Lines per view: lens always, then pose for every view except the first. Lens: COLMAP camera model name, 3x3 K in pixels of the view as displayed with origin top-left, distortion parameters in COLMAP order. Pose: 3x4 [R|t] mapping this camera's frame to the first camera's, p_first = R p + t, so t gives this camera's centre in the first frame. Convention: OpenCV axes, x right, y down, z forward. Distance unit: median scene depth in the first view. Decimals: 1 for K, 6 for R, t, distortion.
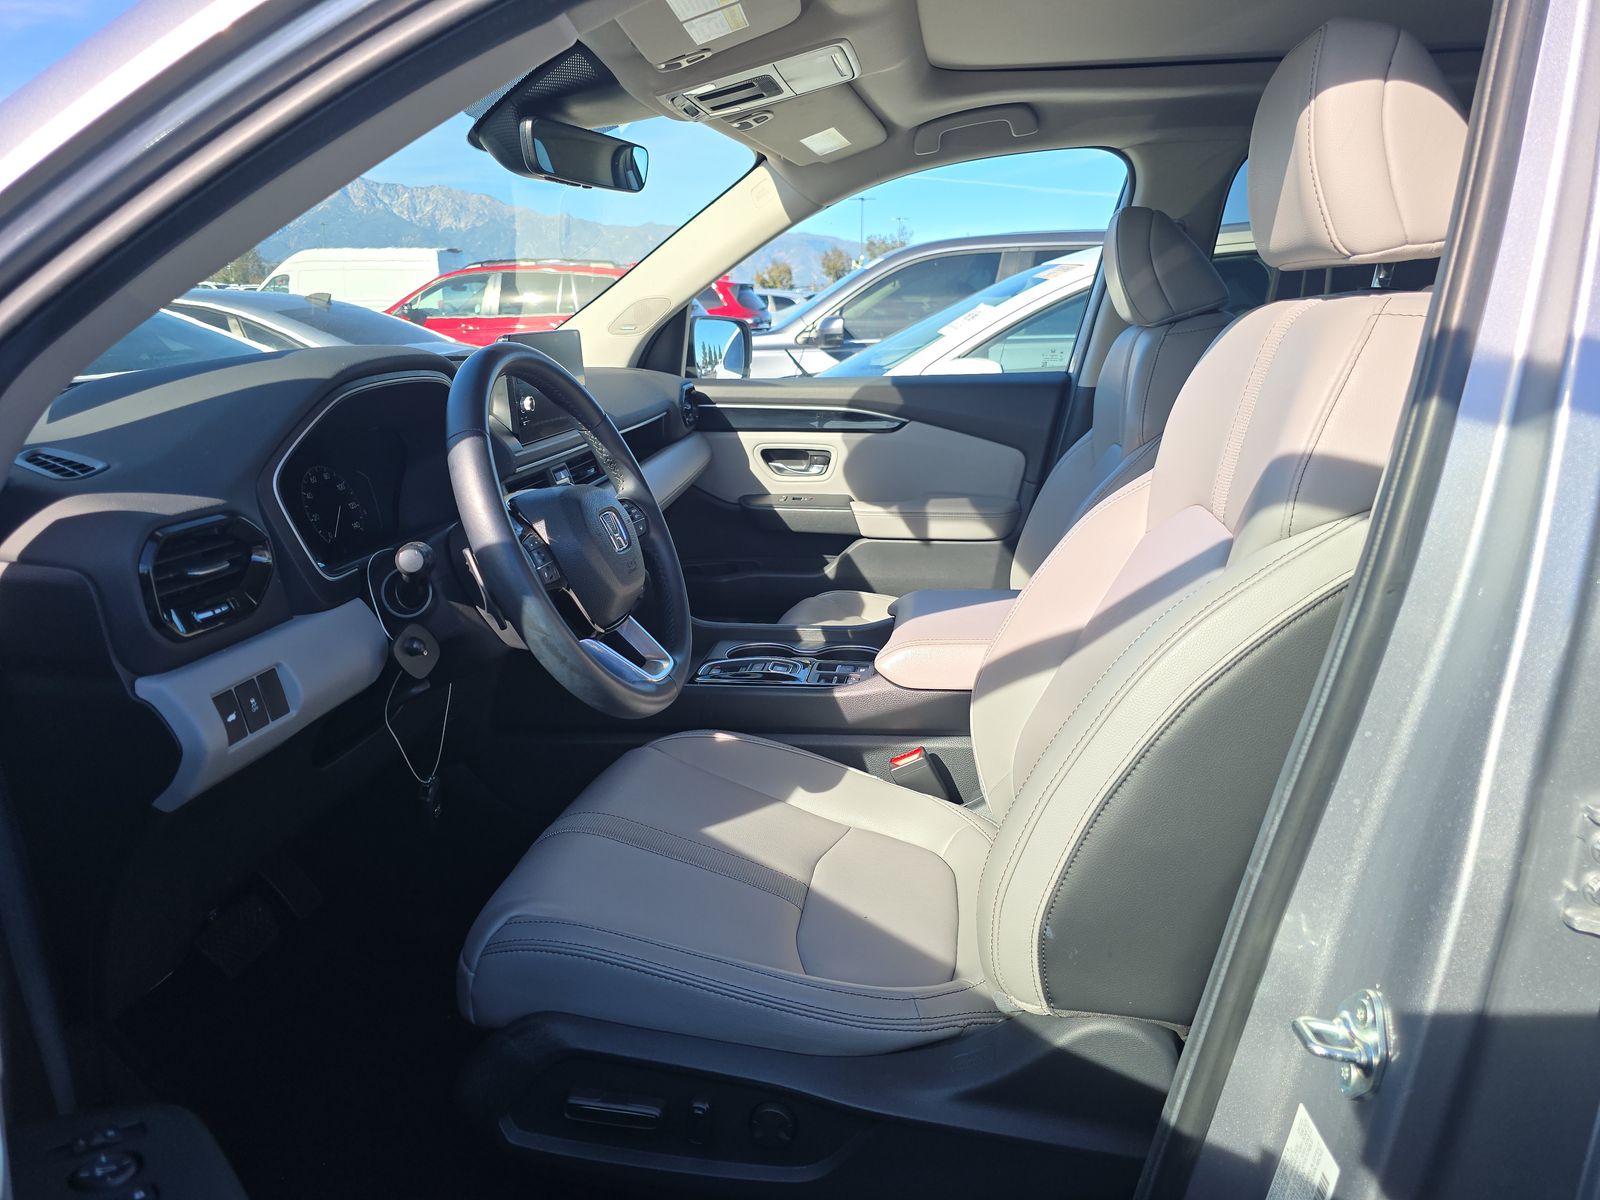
lens RADIAL K [[1083.1, 0, 800.0], [0, 1083.1, 603.3], [0, 0, 1]] dist [0.040561, -0.052303]
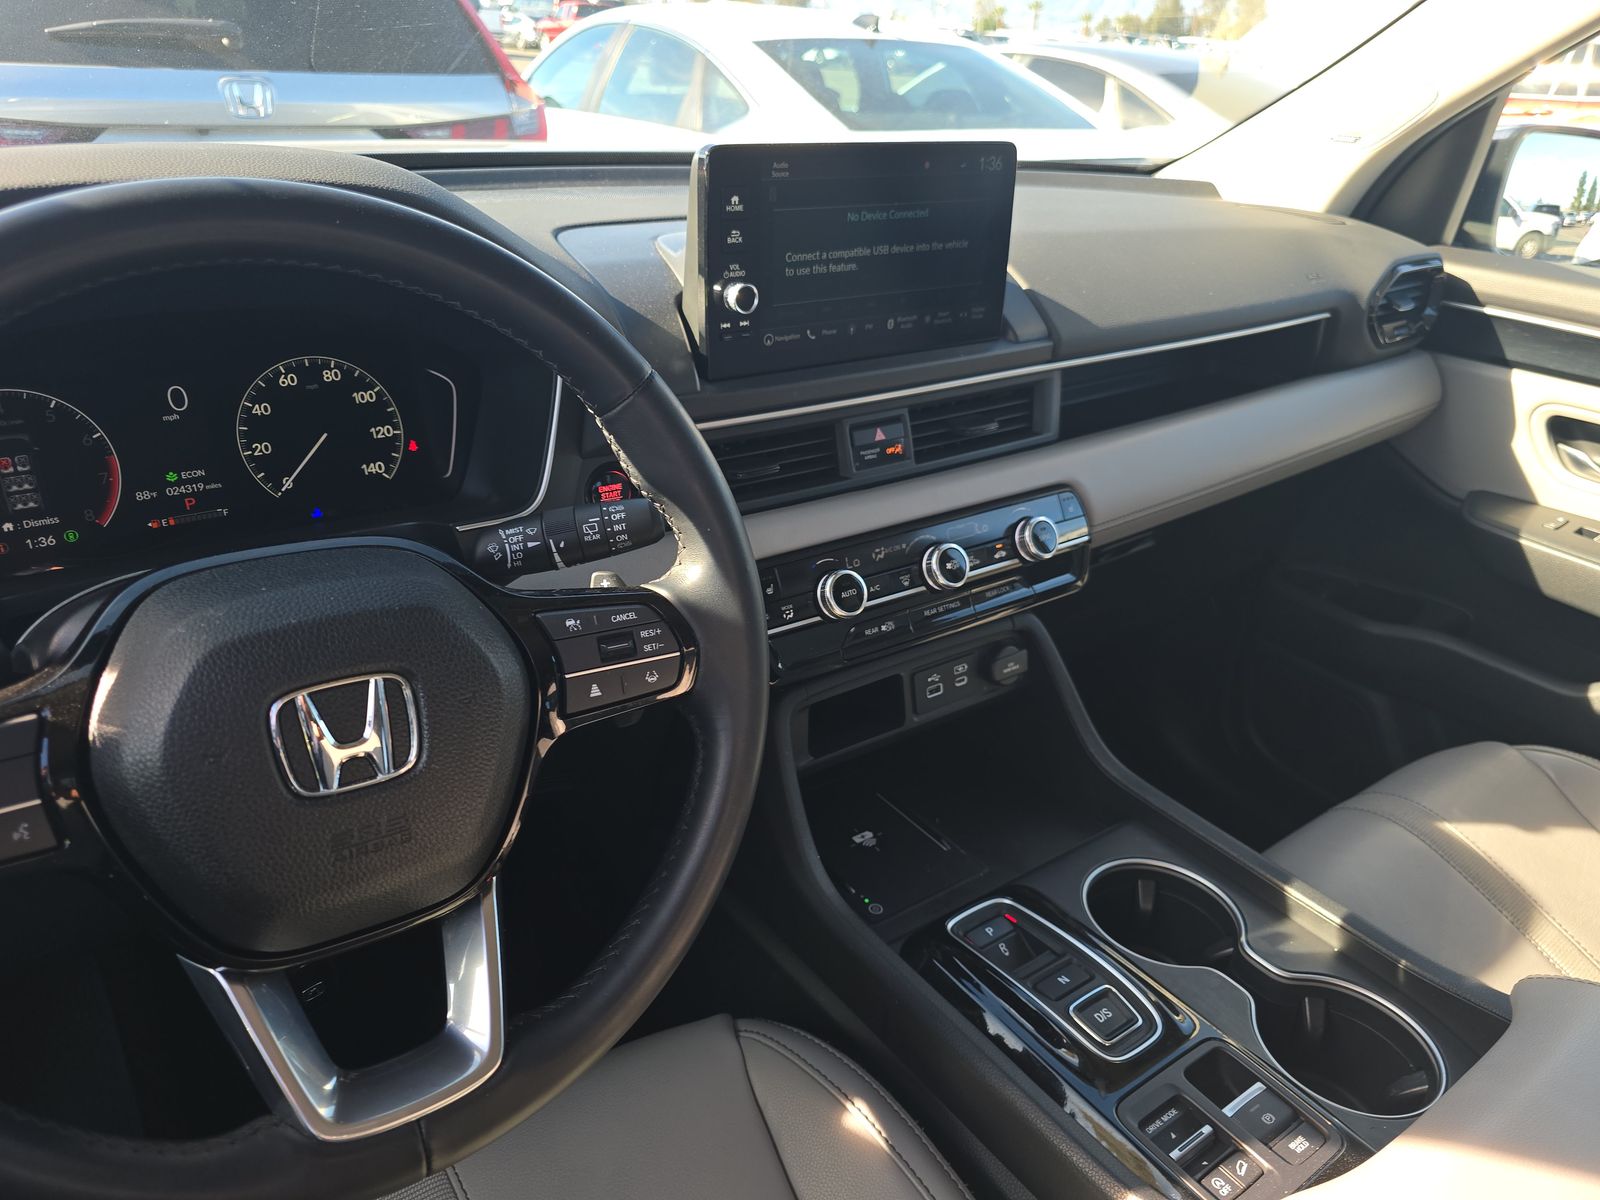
lens RADIAL K [[1083.1, 0, 798.7], [0, 1083.1, 593.8], [0, 0, 1]] dist [0.040561, -0.052303]
pose [[0.689809, 0.352656, -0.632295, 0.072894], [-0.235879, 0.935166, 0.264245, -0.118051], [0.684489, -0.033134, 0.728270, 0.404898]]
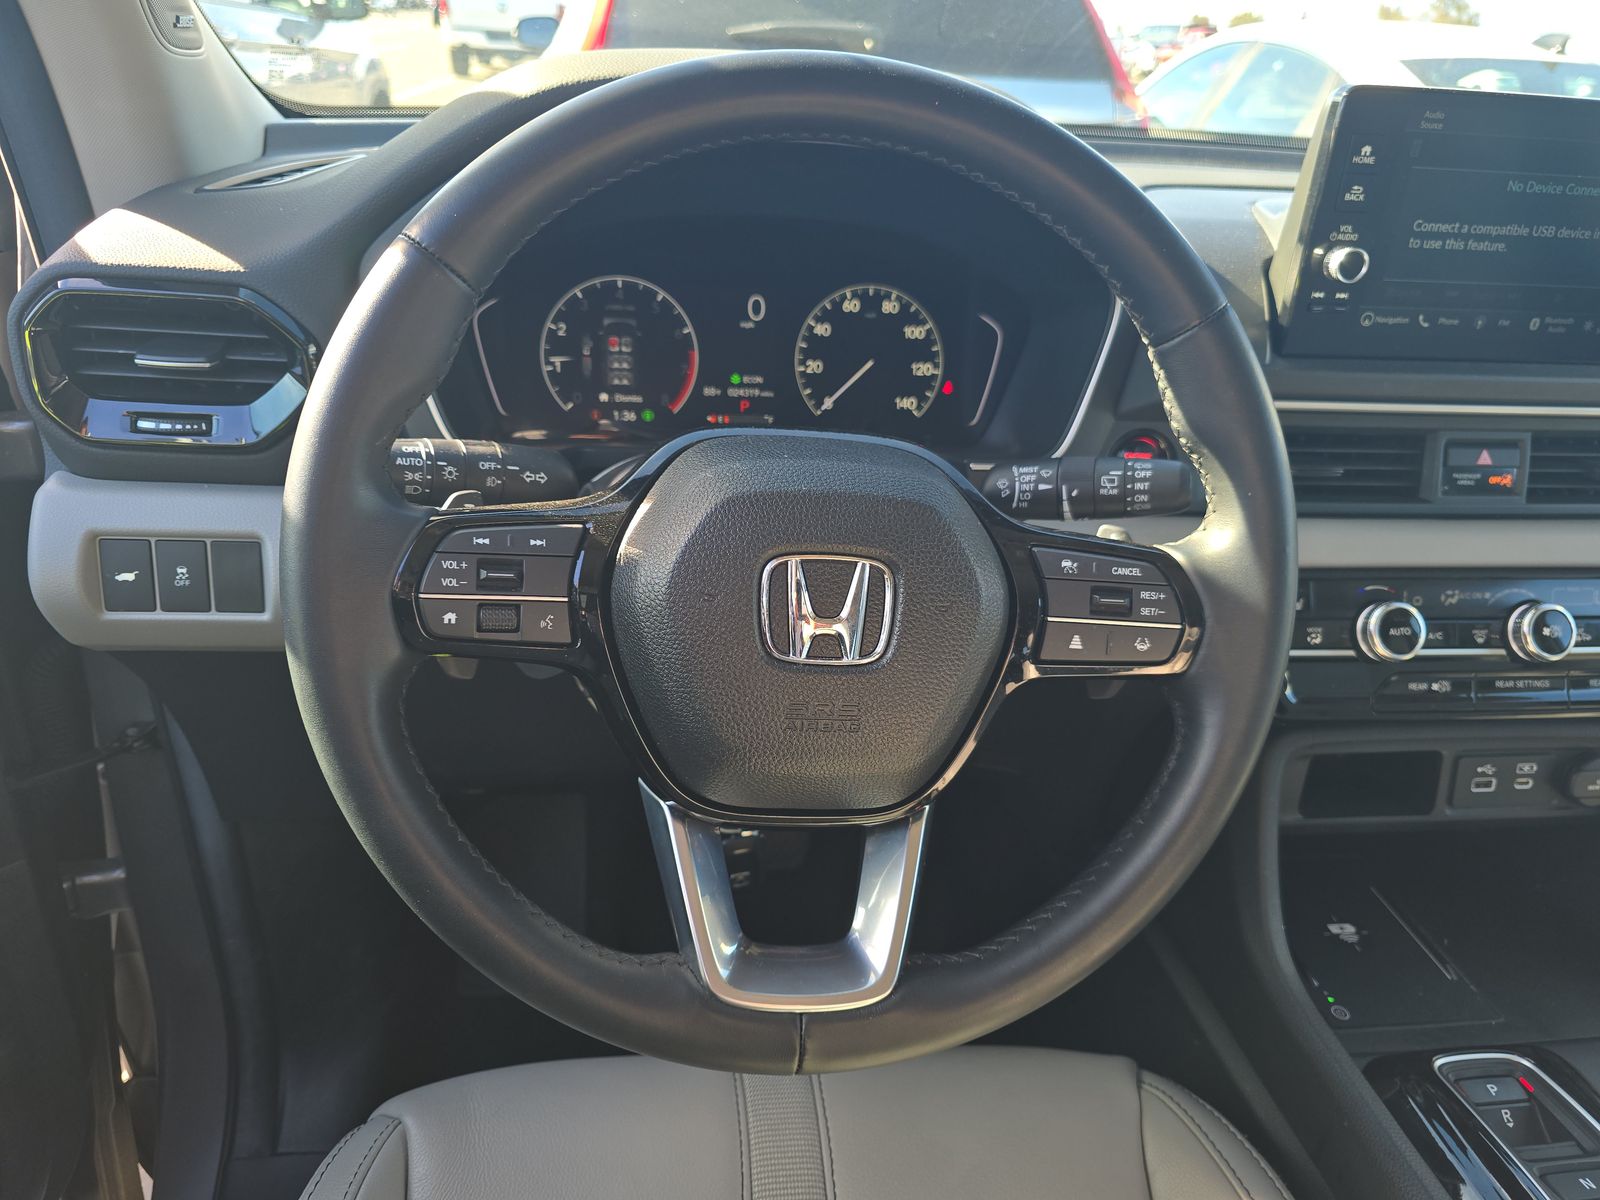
lens RADIAL K [[1083.1, 0, 796.9], [0, 1083.1, 601.3], [0, 0, 1]] dist [0.040561, -0.052303]
pose [[0.262187, 0.449176, -0.854107, 0.066467], [-0.309169, 0.877516, 0.366580, -0.095552], [0.914151, 0.167951, 0.368945, 0.413950]]
